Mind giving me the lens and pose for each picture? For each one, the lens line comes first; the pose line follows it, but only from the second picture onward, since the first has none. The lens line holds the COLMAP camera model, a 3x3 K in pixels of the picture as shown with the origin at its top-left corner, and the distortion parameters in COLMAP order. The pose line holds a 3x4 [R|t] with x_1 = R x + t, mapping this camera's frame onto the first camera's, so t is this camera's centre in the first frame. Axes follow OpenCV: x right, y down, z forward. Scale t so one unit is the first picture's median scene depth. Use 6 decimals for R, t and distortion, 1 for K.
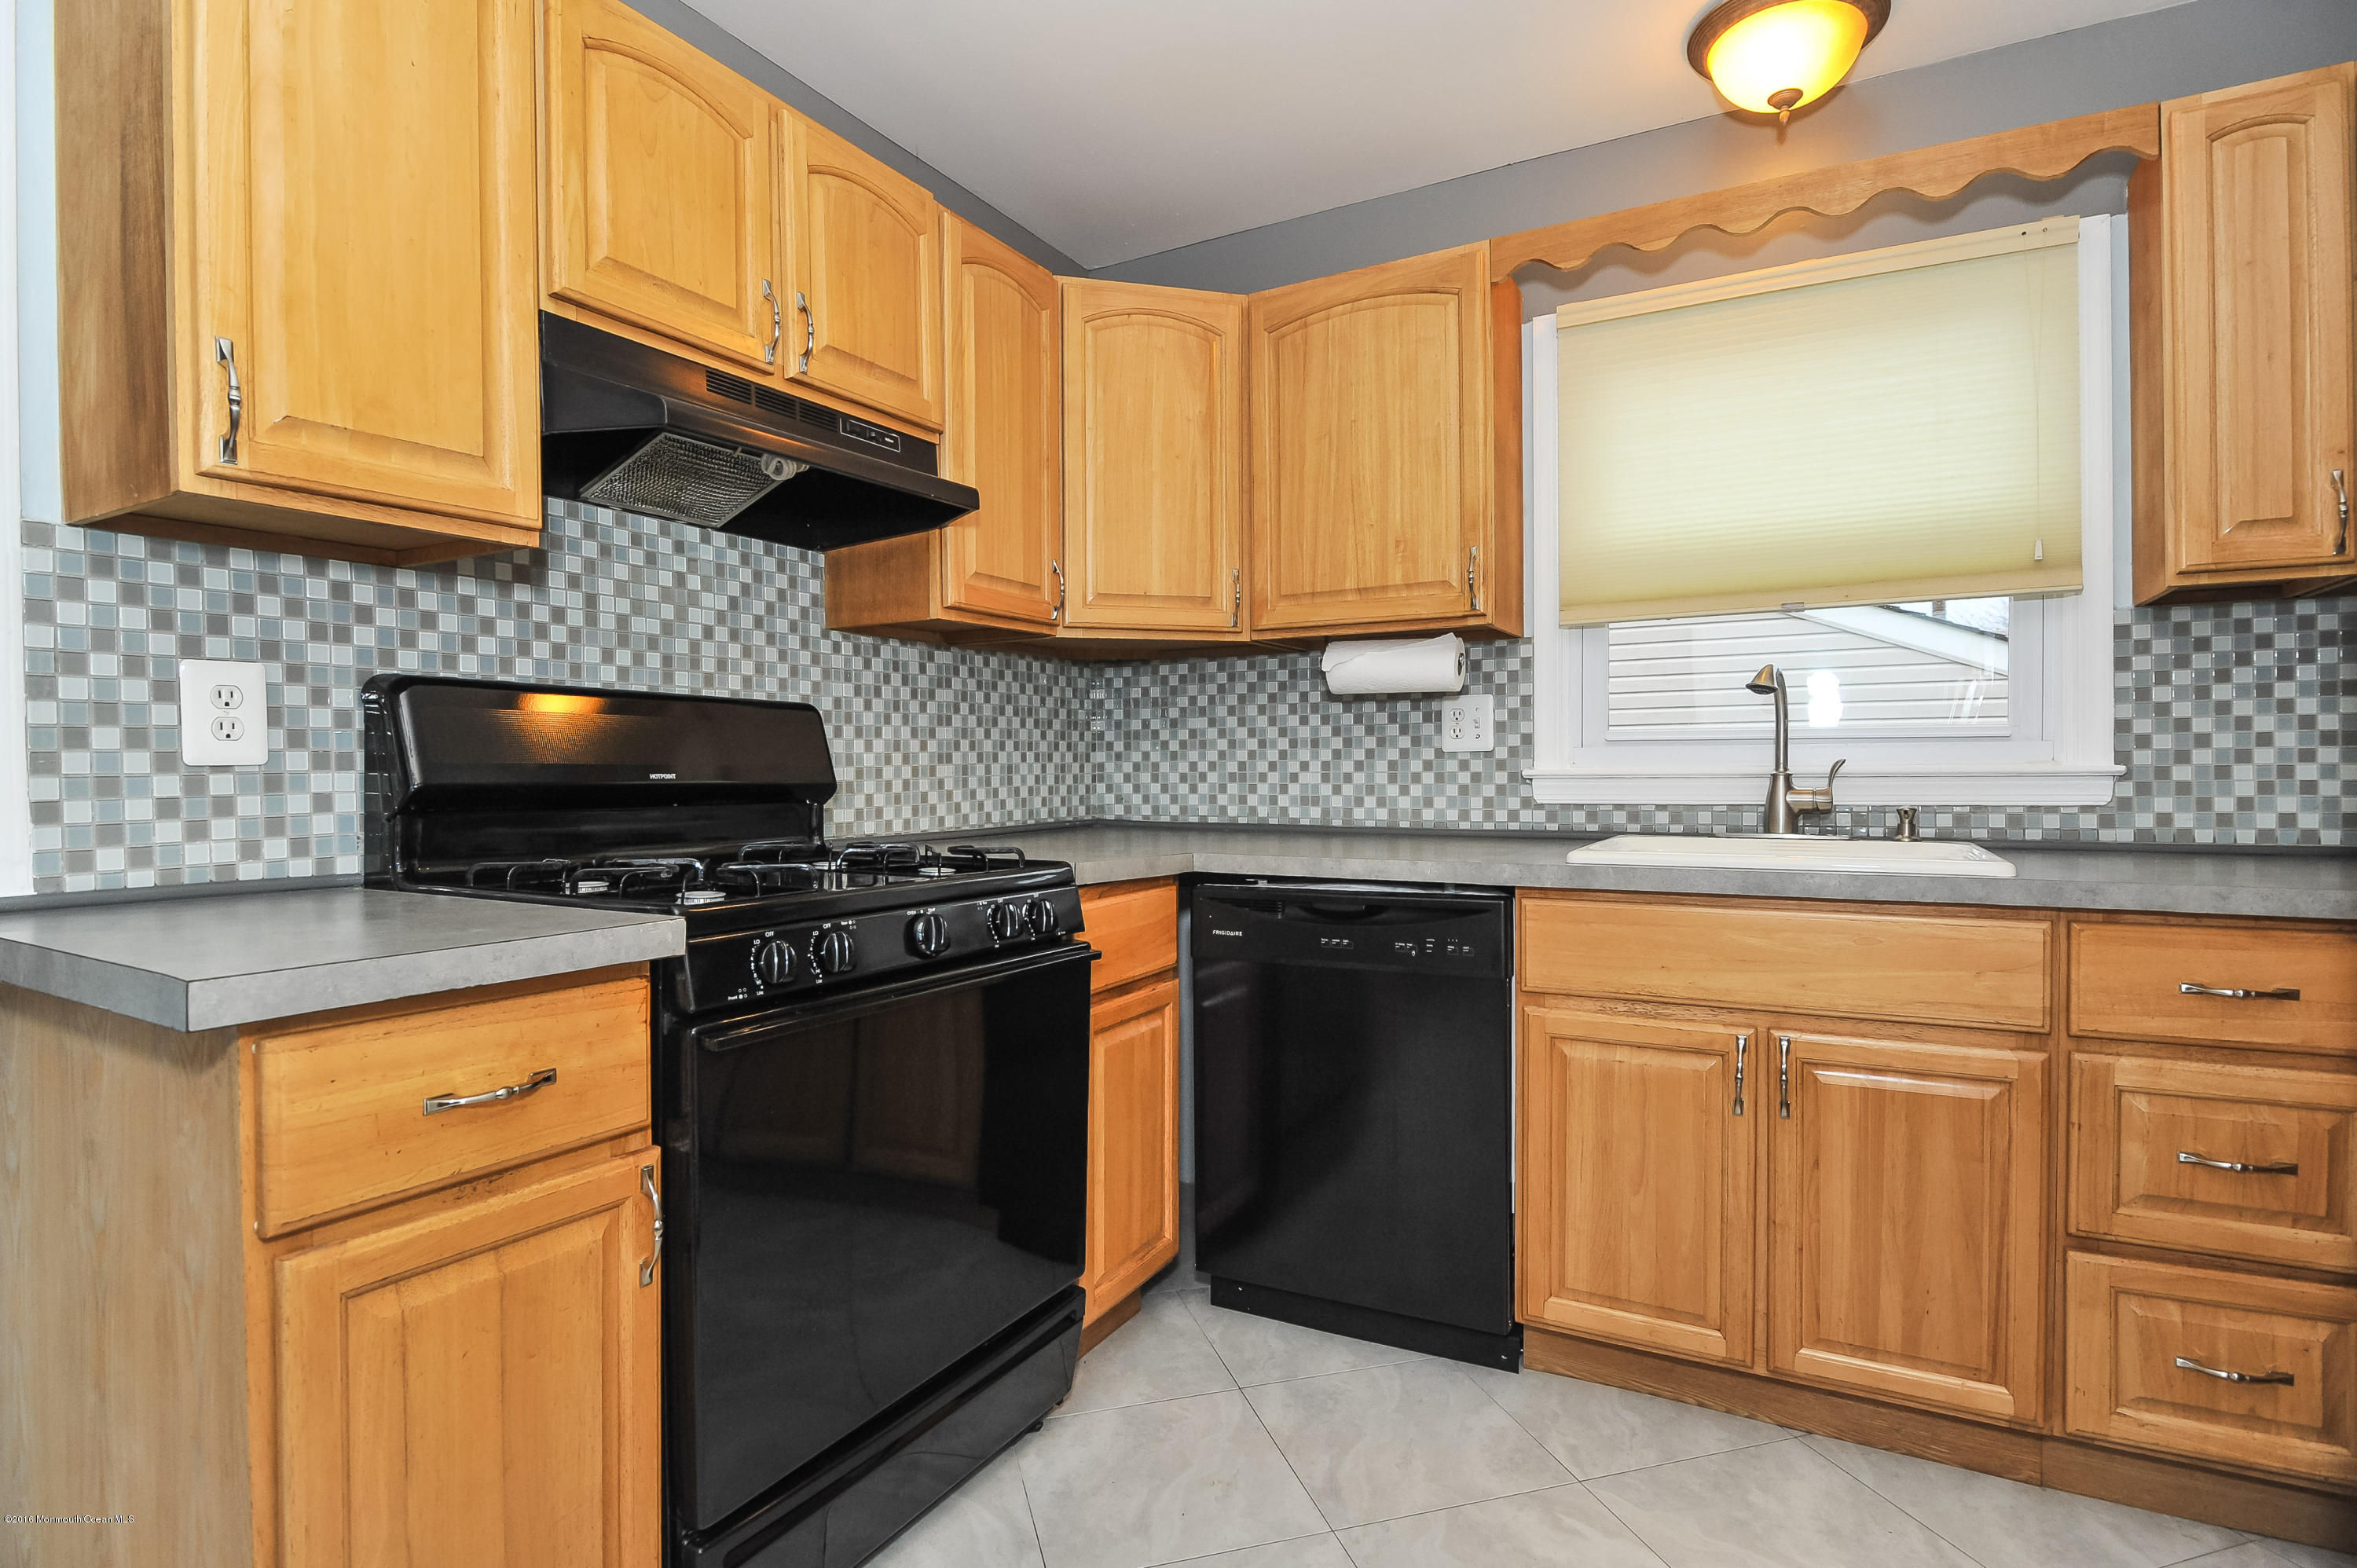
lens RADIAL K [[1153.8, 0, 1154.6], [0, 1153.8, 790.9], [0, 0, 1]] dist [-0.021110, -0.001192]
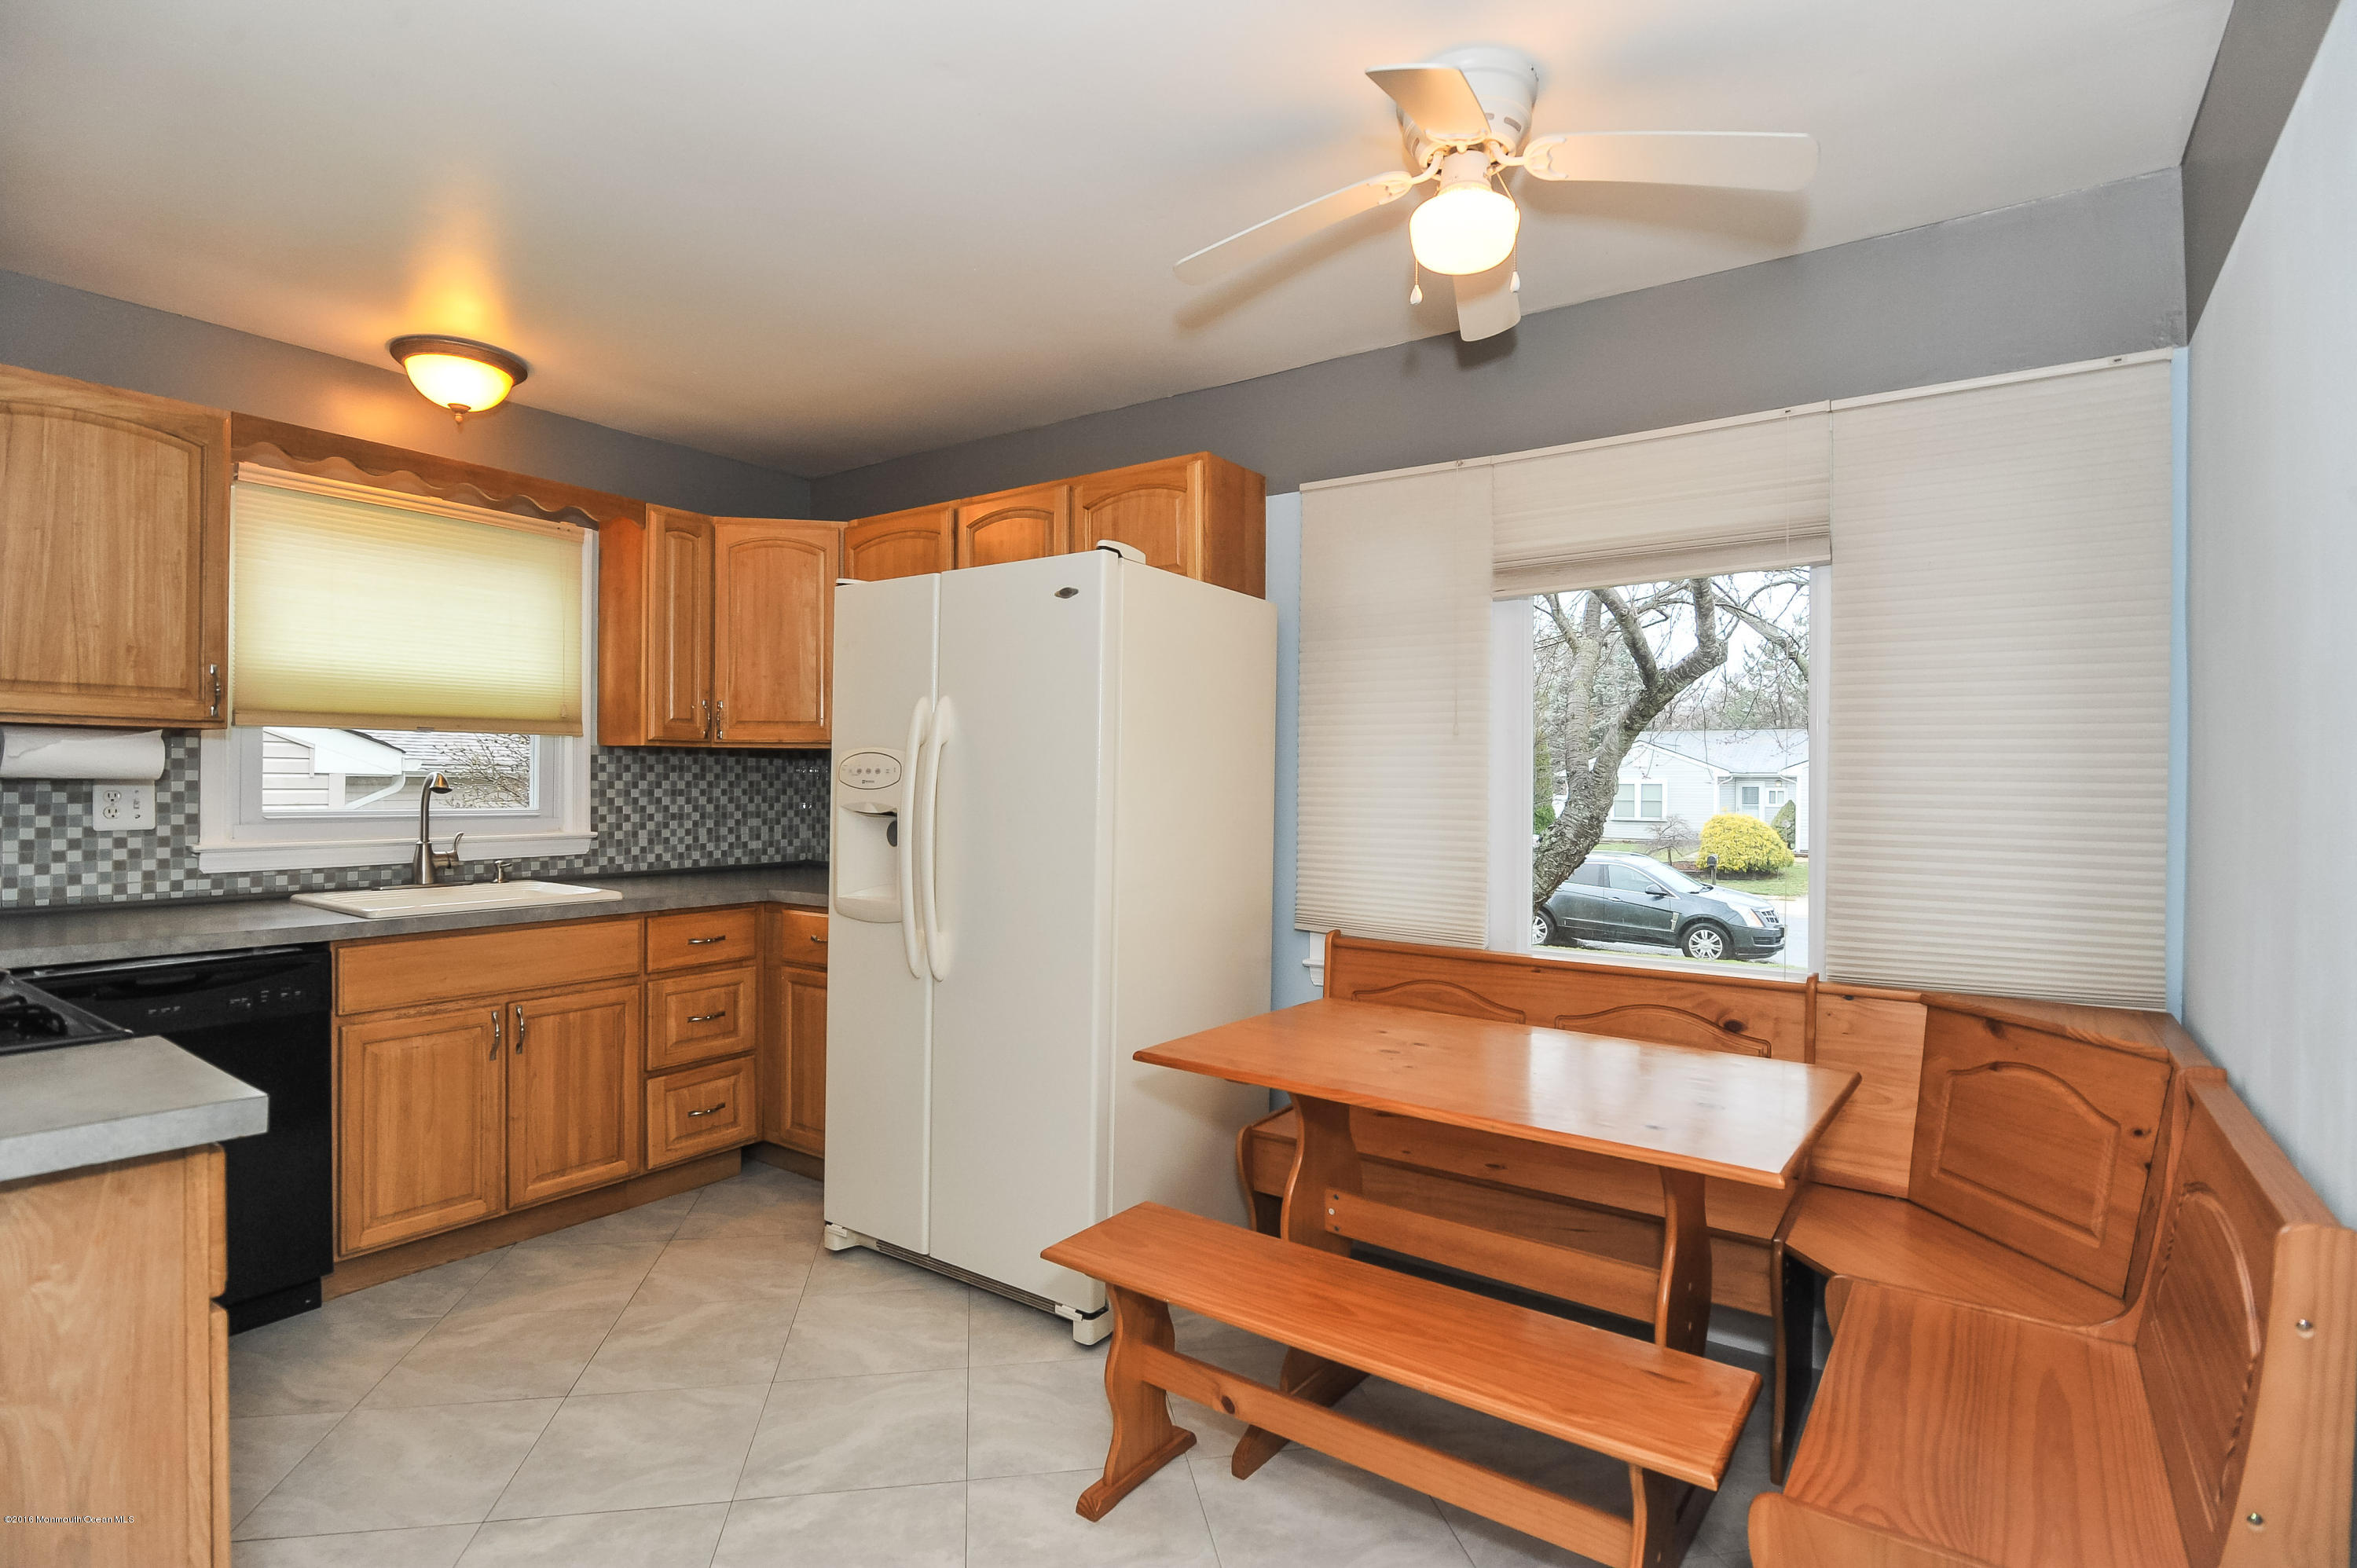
lens RADIAL K [[1153.8, 0, 1188.1], [0, 1153.8, 796.3], [0, 0, 1]] dist [-0.021110, -0.001192]
pose [[0.092055, -0.009841, 0.995705, -0.918993], [0.003167, 0.999949, 0.009590, -0.096247], [-0.995749, 0.002271, 0.092082, -0.127270]]
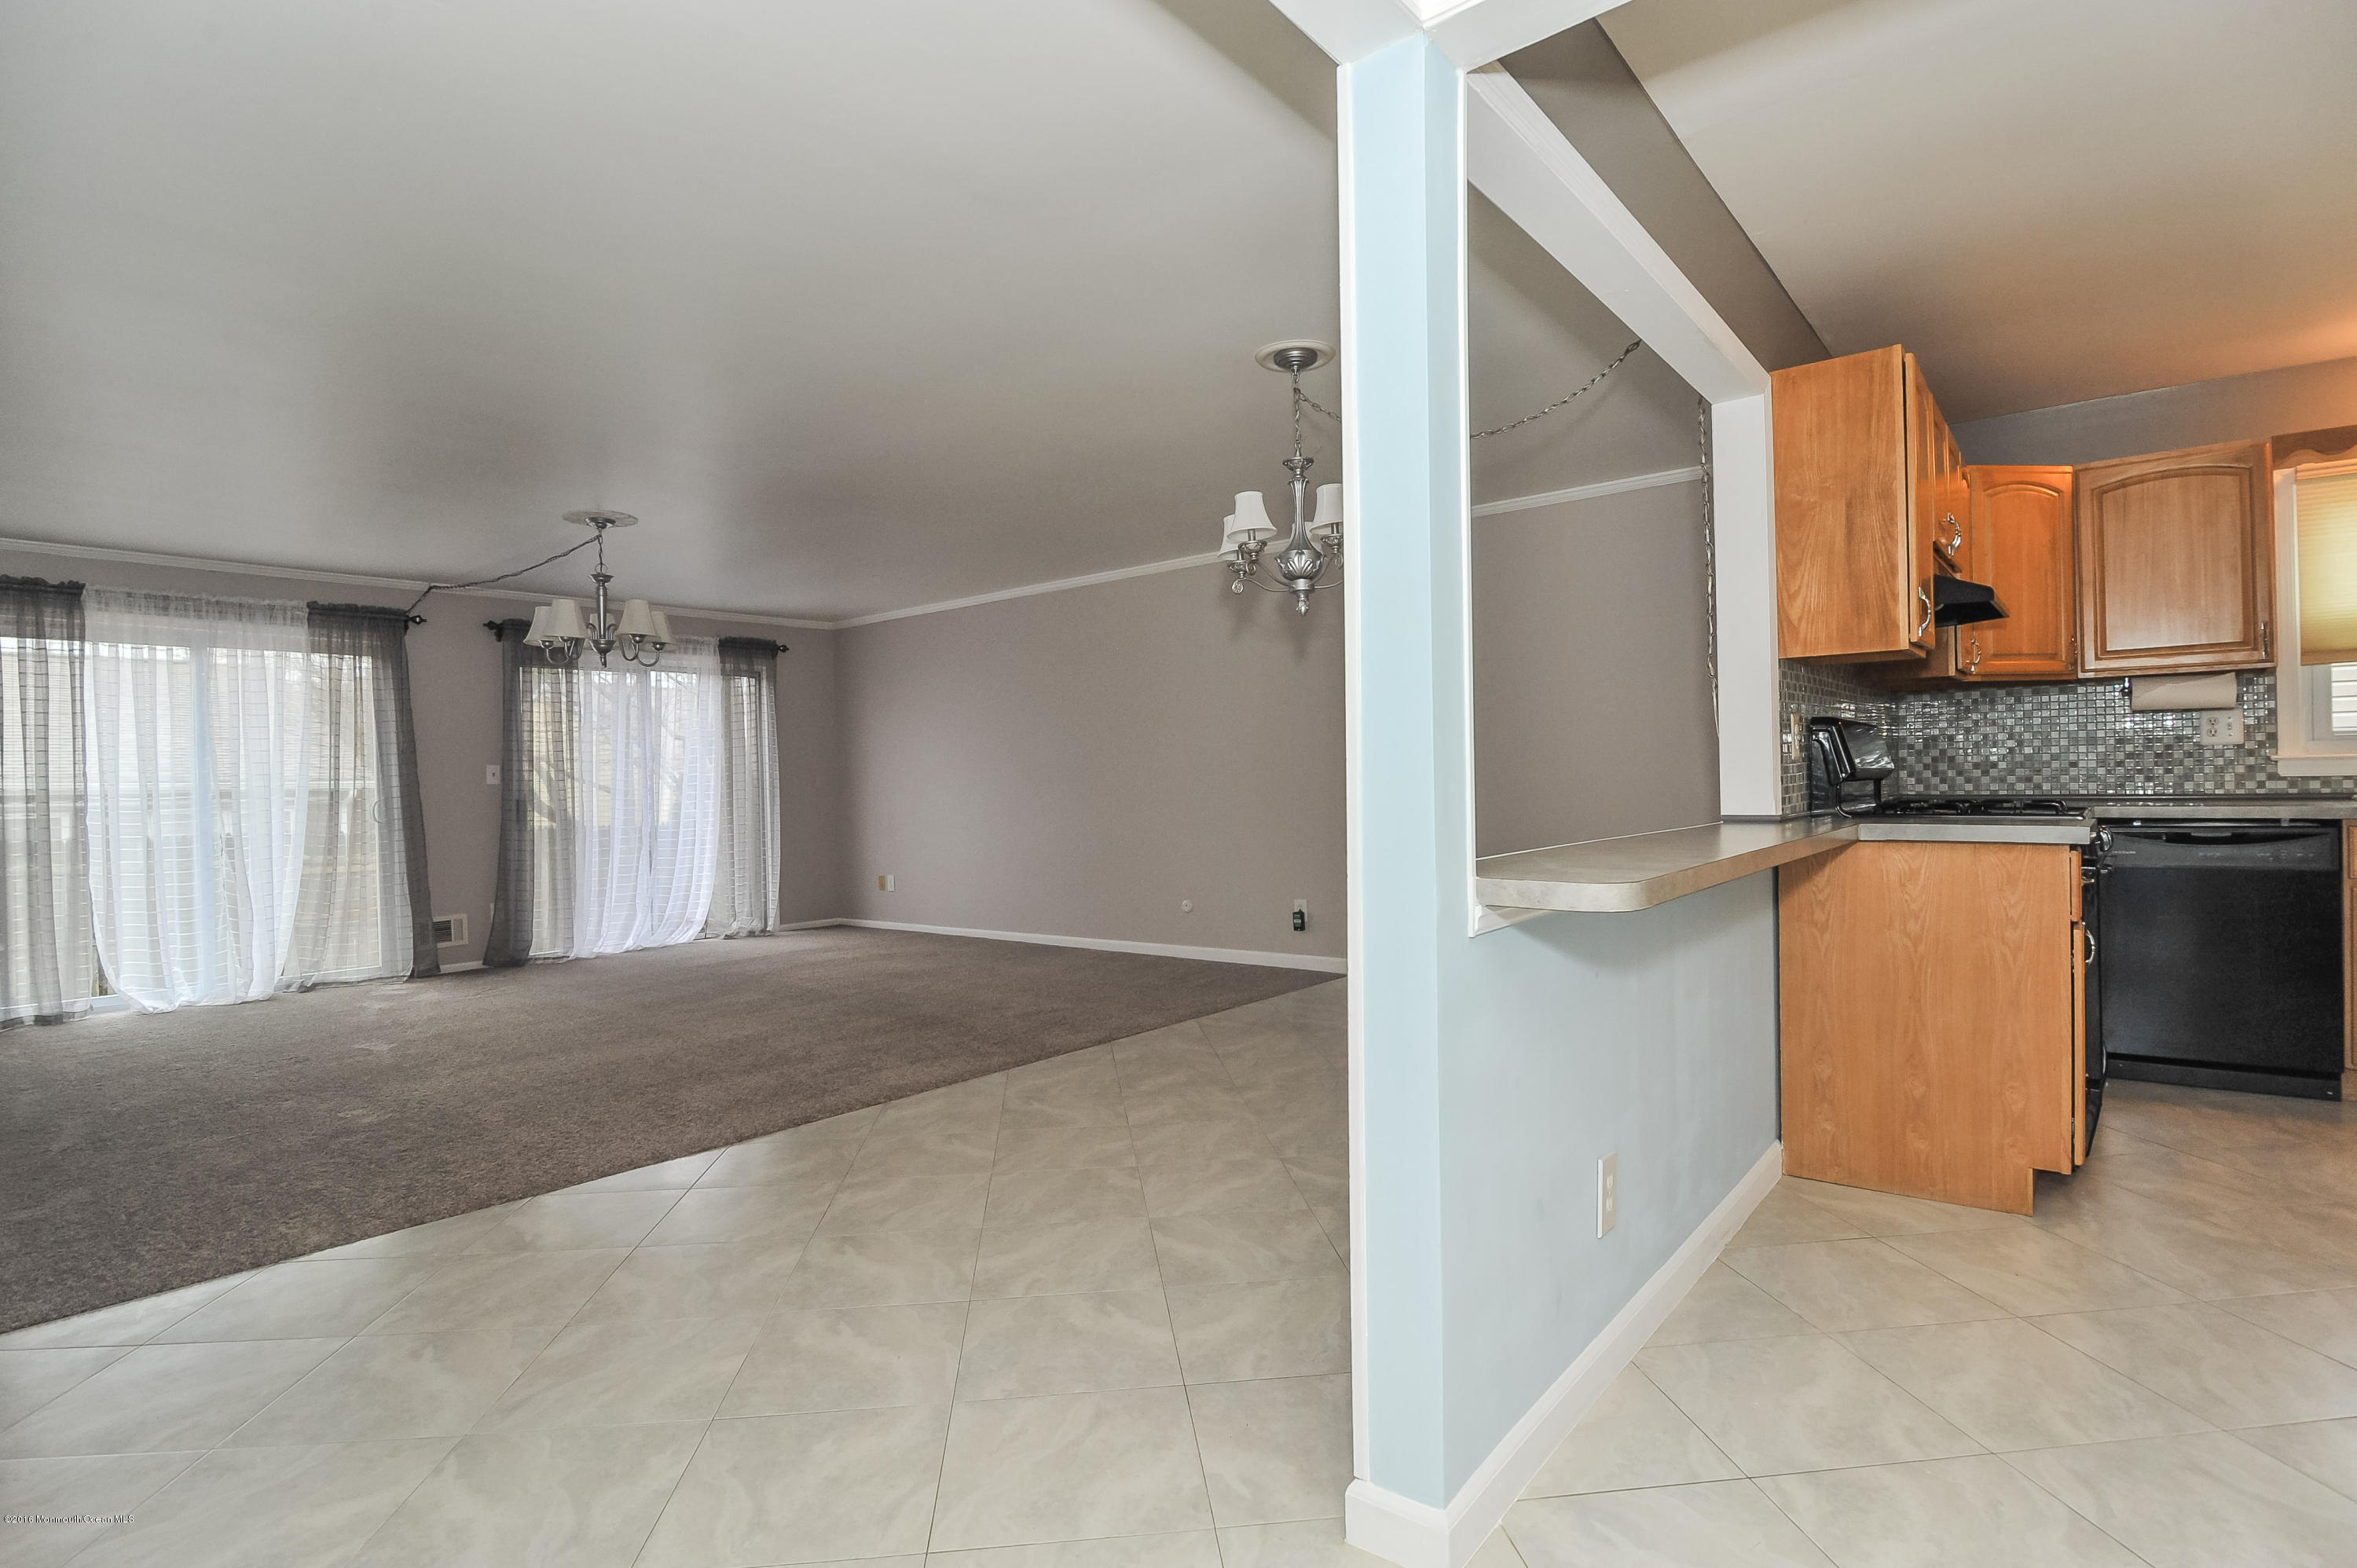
lens RADIAL K [[1153.8, 0, 1176.8], [0, 1153.8, 779.4], [0, 0, 1]] dist [-0.021110, -0.001192]
pose [[0.985800, -0.018322, -0.166923, -1.153431], [0.016694, 0.999798, -0.011152, 0.008721], [0.167094, 0.008207, 0.985907, -0.998739]]
